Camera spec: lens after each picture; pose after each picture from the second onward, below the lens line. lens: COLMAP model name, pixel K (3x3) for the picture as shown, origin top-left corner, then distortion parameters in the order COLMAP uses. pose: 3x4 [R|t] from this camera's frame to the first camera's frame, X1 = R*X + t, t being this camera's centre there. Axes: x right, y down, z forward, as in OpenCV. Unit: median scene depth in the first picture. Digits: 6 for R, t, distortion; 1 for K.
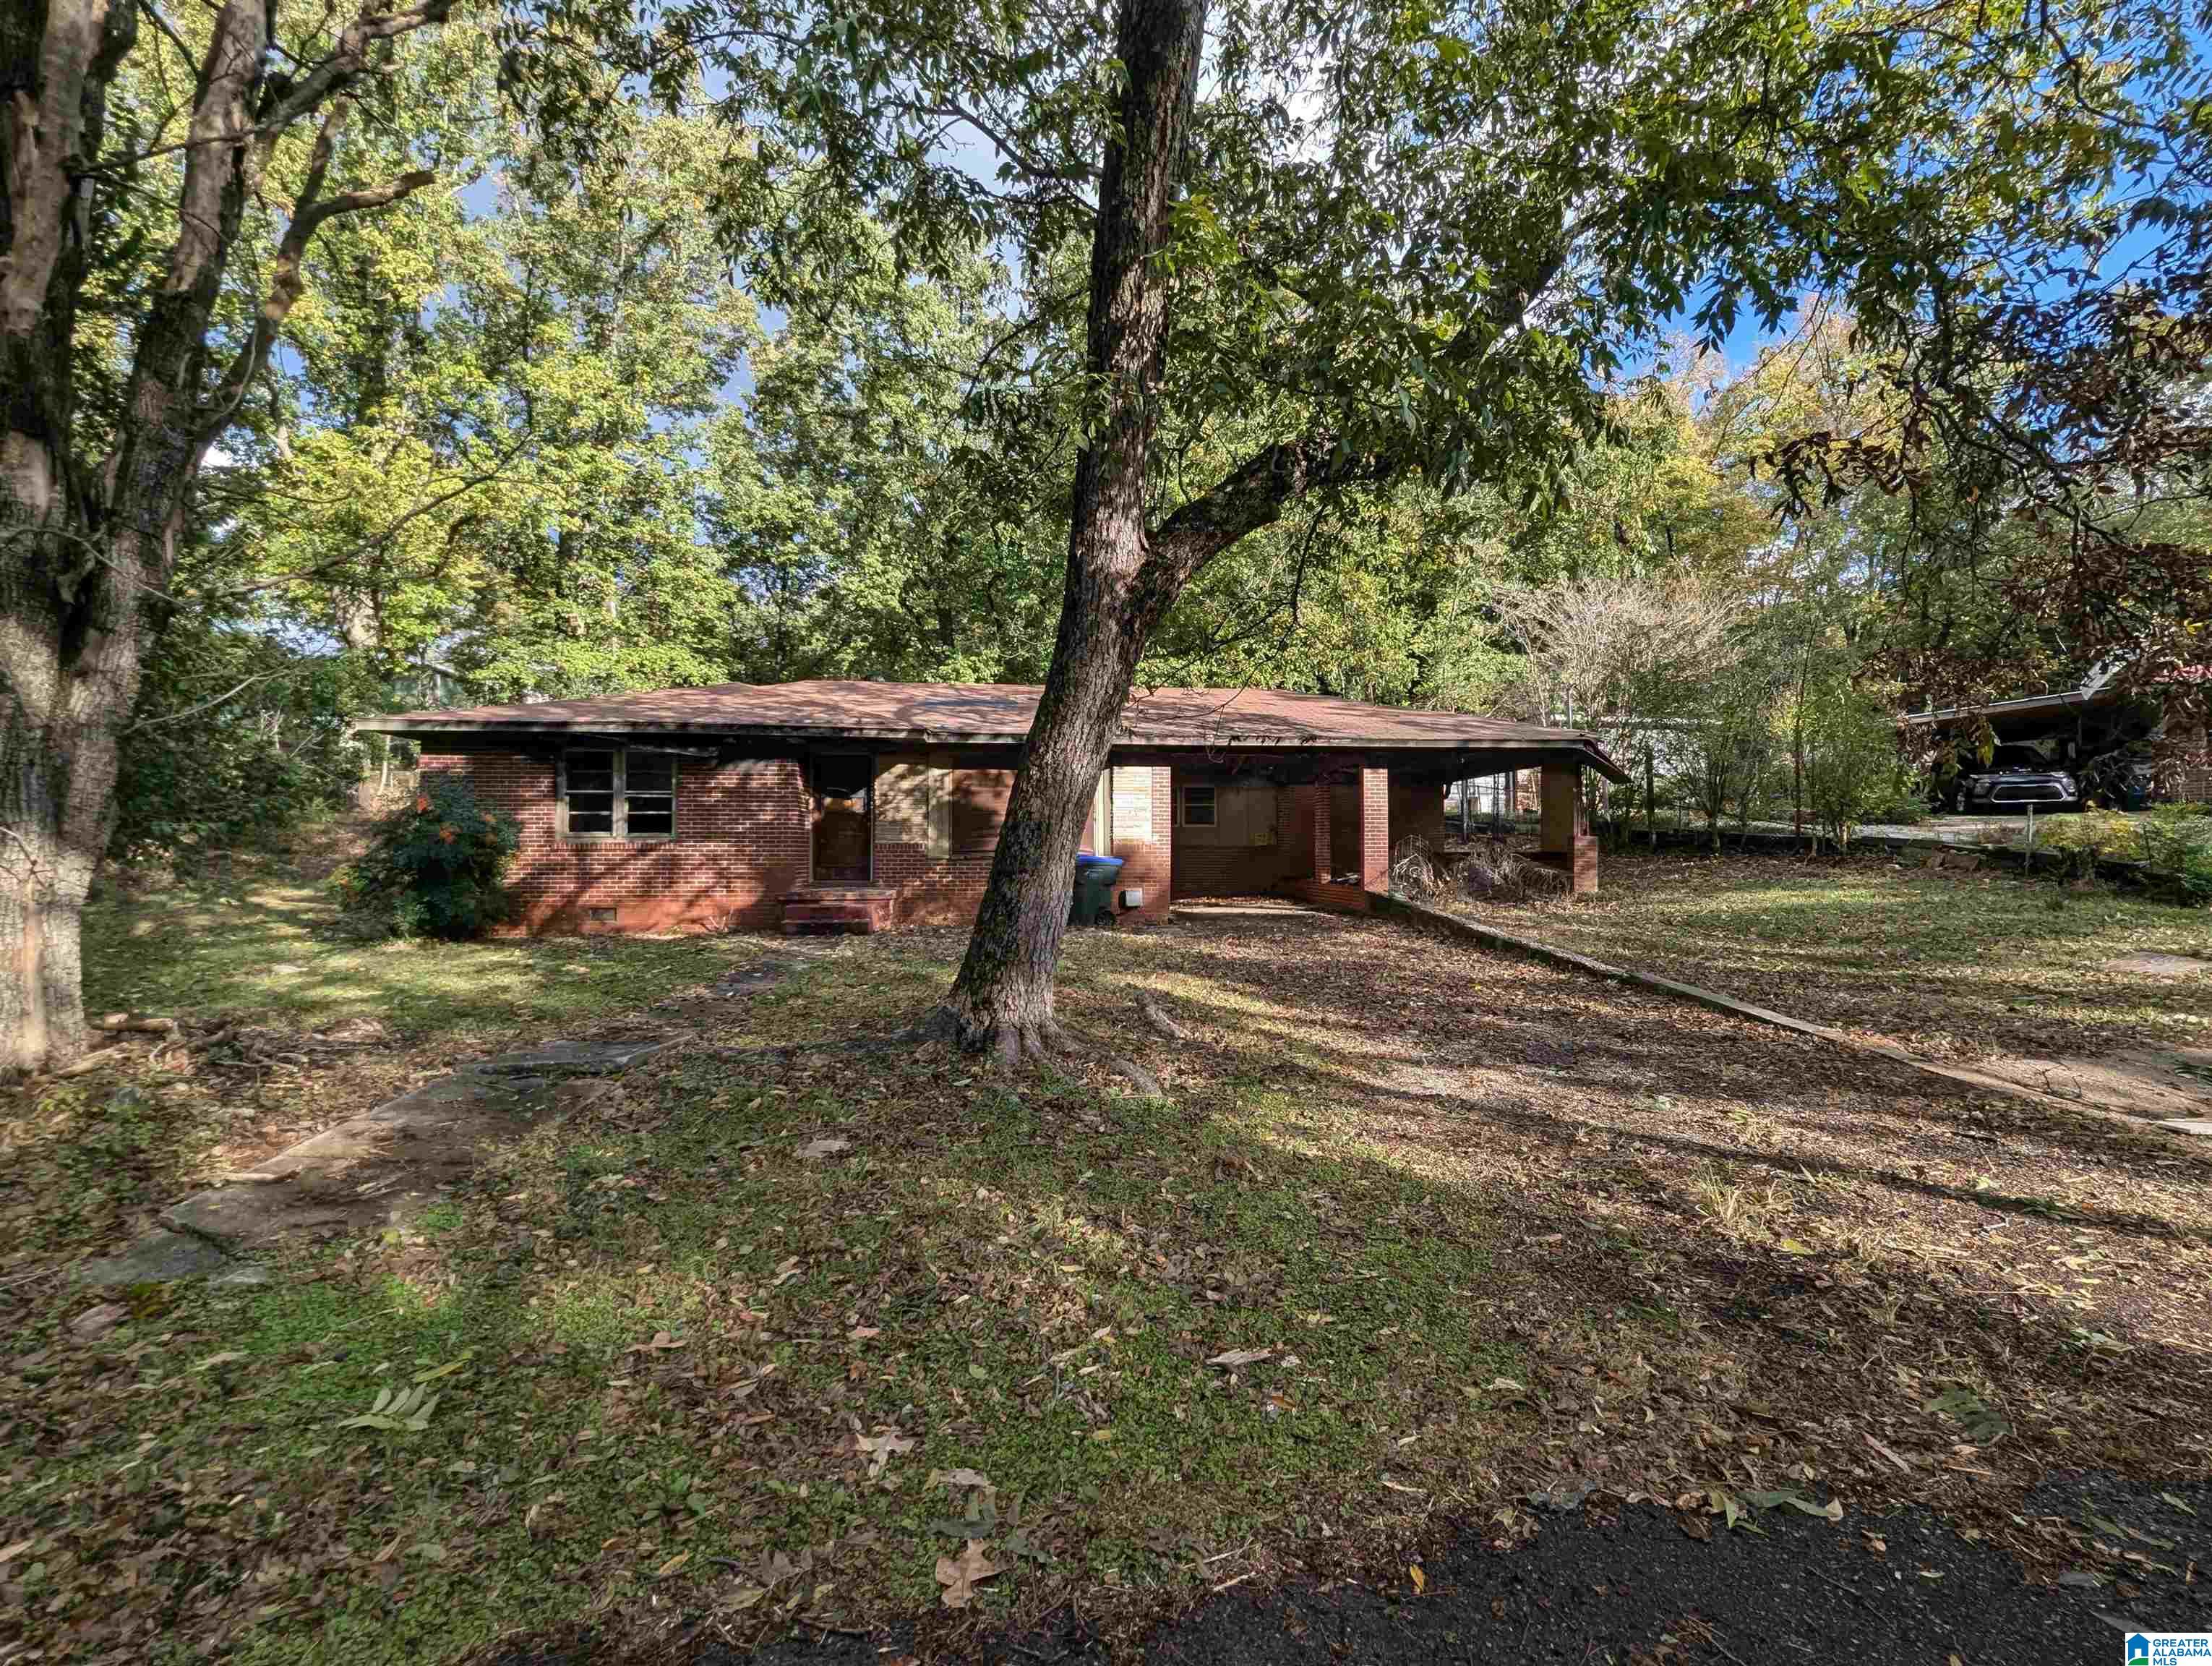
lens RADIAL K [[936.2, 0, 1123.5], [0, 936.2, 835.0], [0, 0, 1]] dist [0.006037, -0.003366]
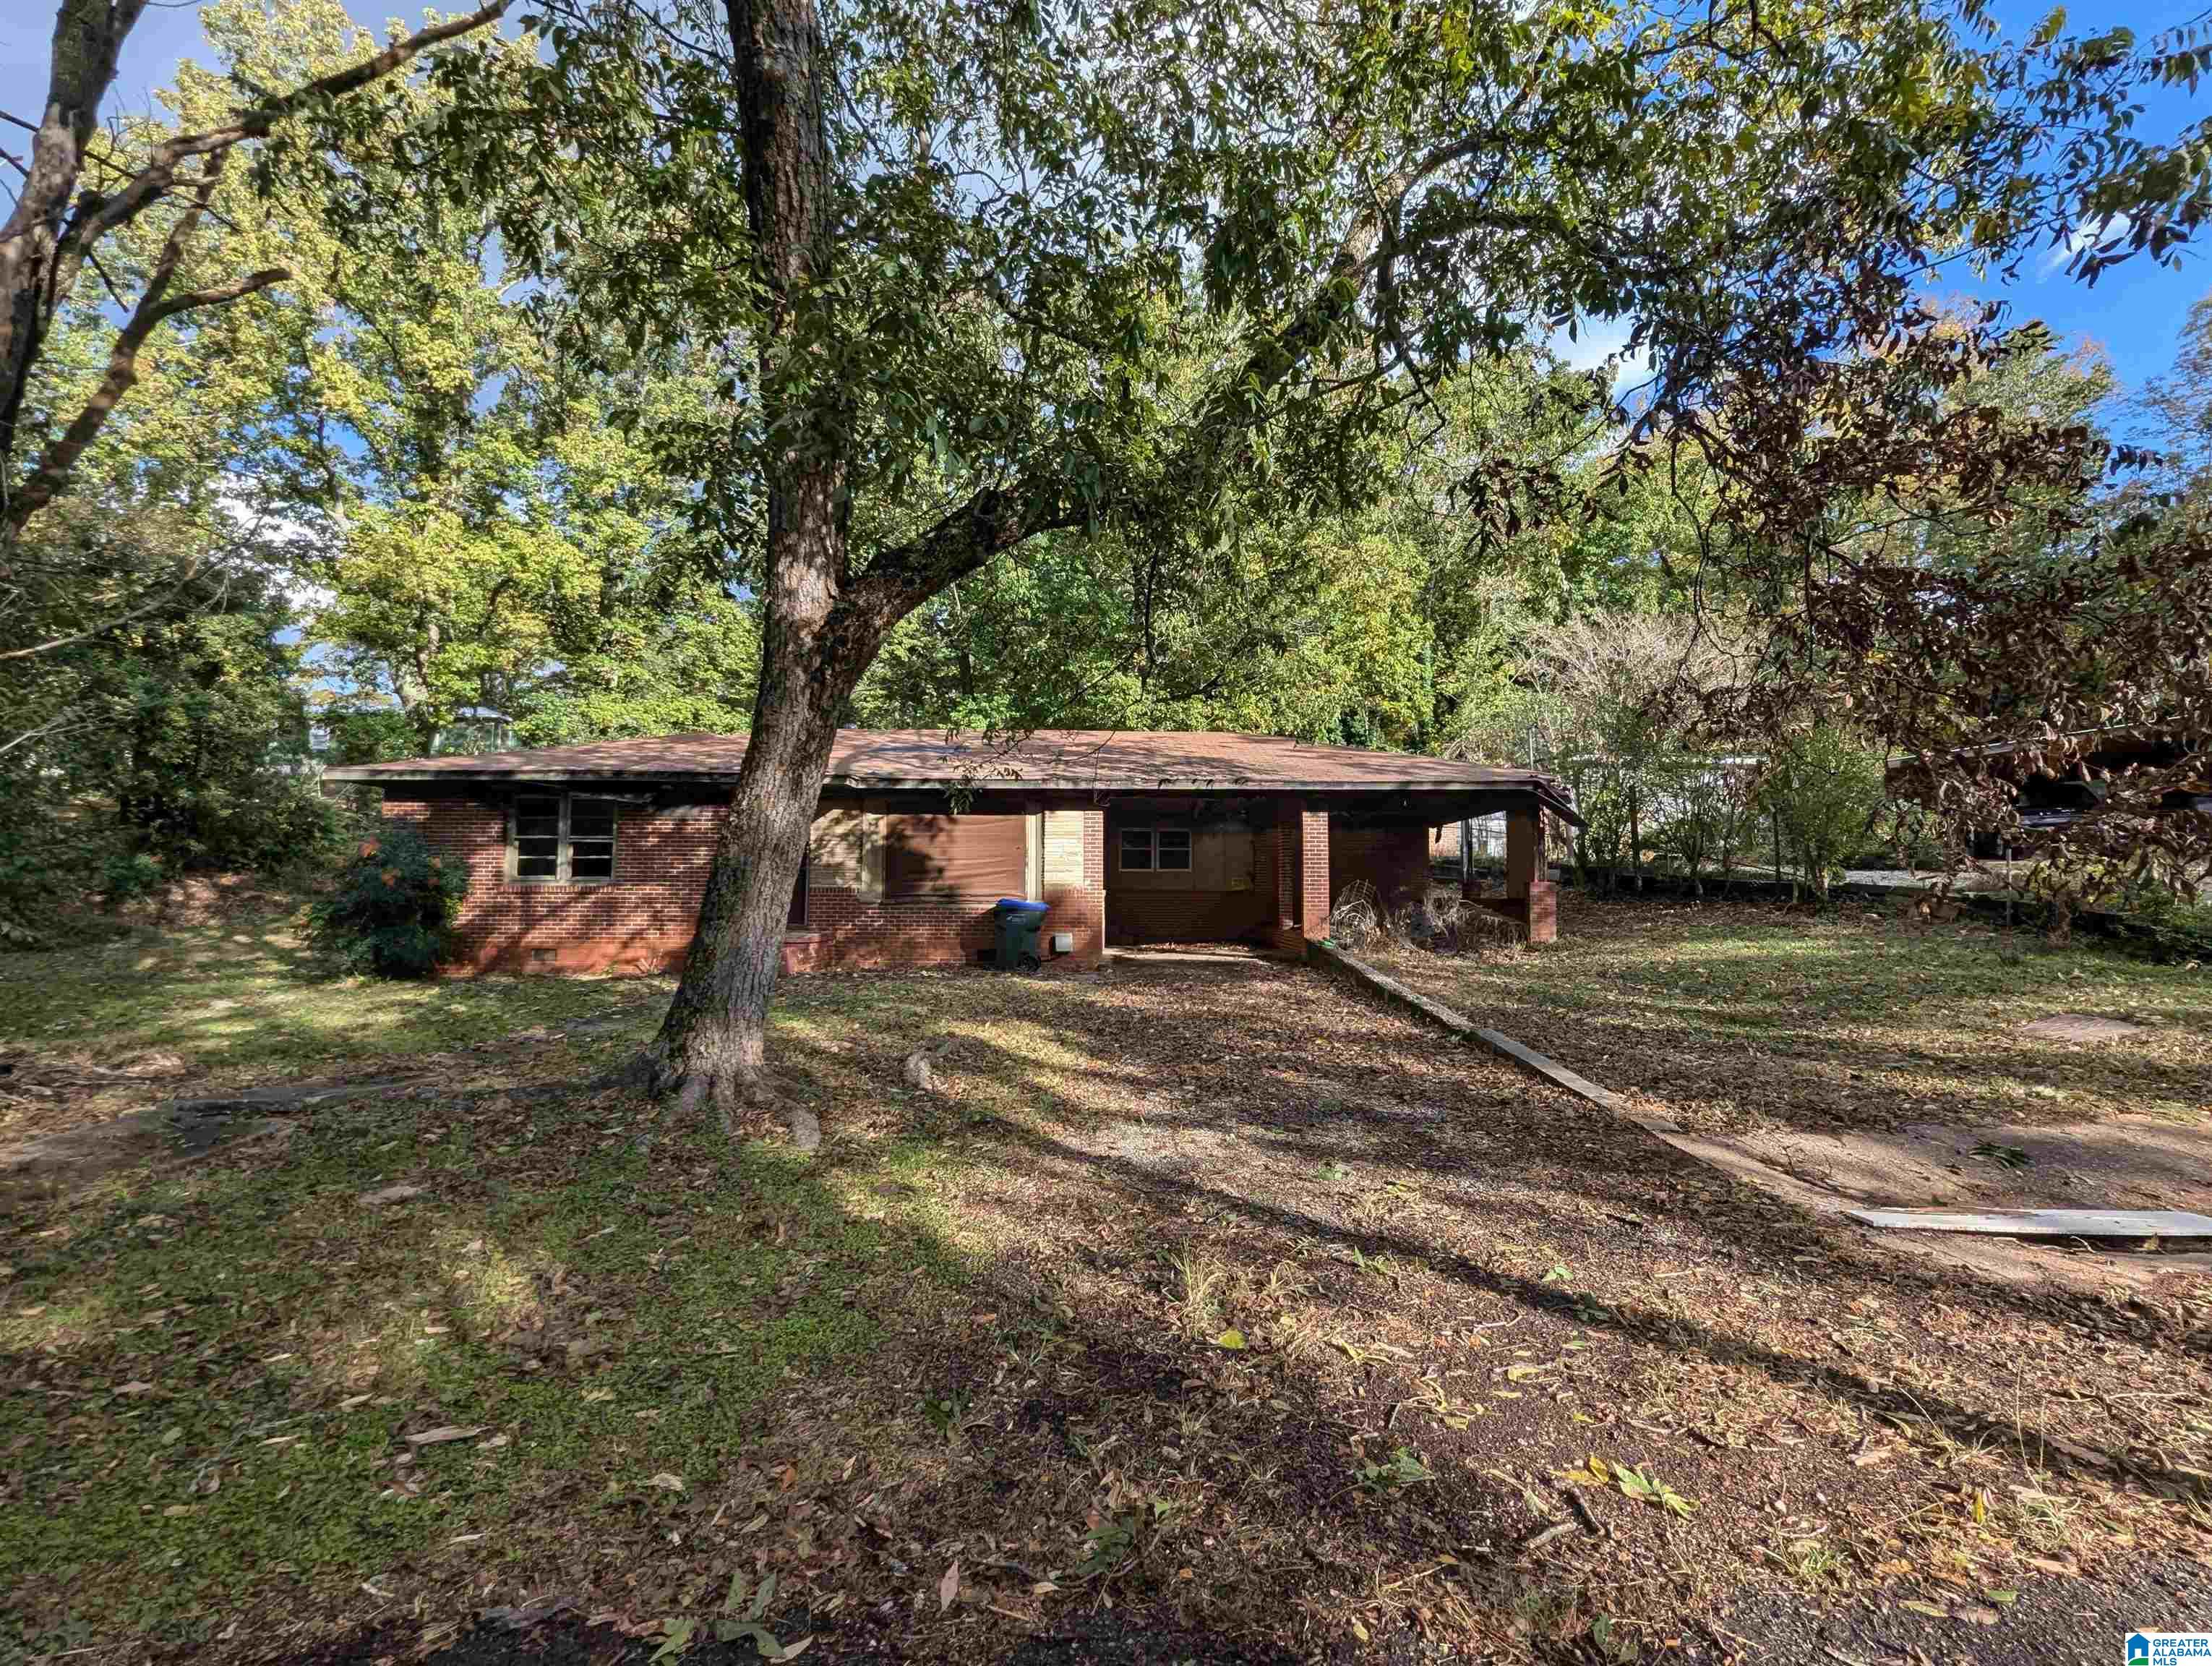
lens RADIAL K [[936.2, 0, 1121.0], [0, 936.2, 835.0], [0, 0, 1]] dist [0.006037, -0.003366]
pose [[0.996252, -0.001520, -0.086487, 0.170041], [-0.002434, 0.998957, -0.045596, -0.001971], [0.086466, 0.045635, 0.995209, 0.015642]]
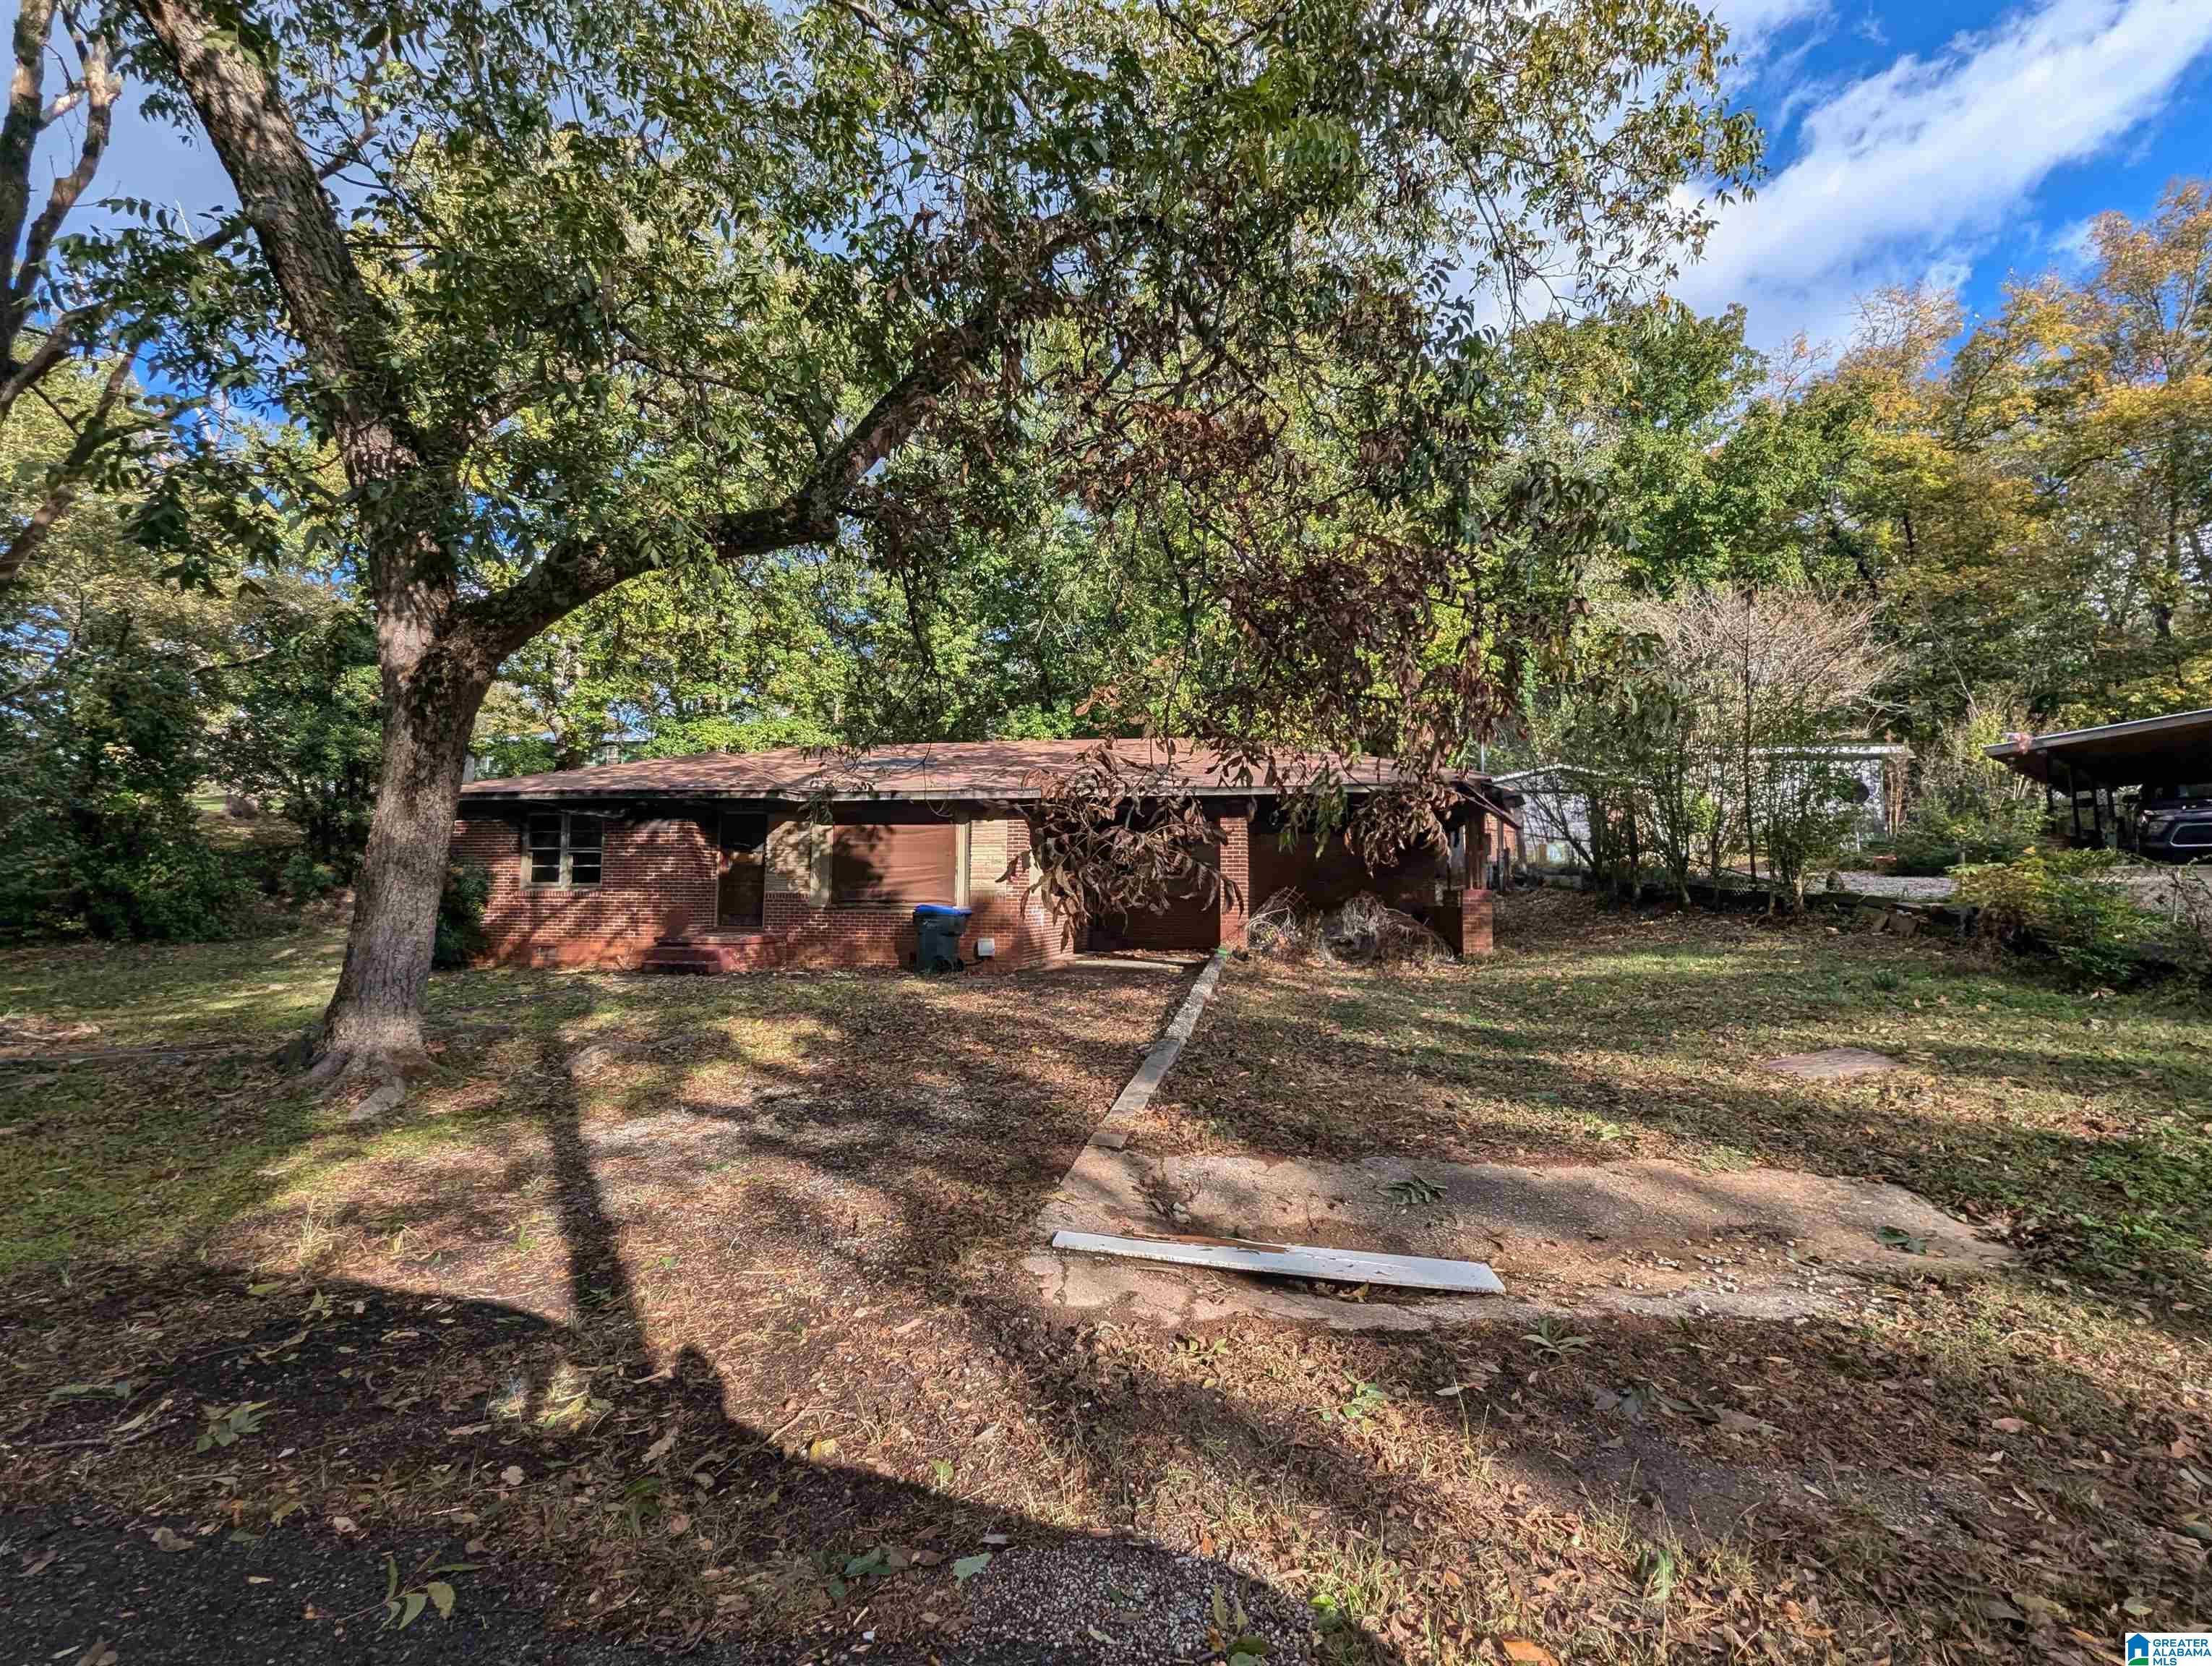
lens RADIAL K [[936.2, 0, 1118.0], [0, 936.2, 836.8], [0, 0, 1]] dist [0.006037, -0.003366]
pose [[0.957977, -0.010643, -0.286647, 0.481303], [-0.003240, 0.998846, -0.047912, -0.005388], [0.286826, 0.046828, 0.956838, 0.058672]]
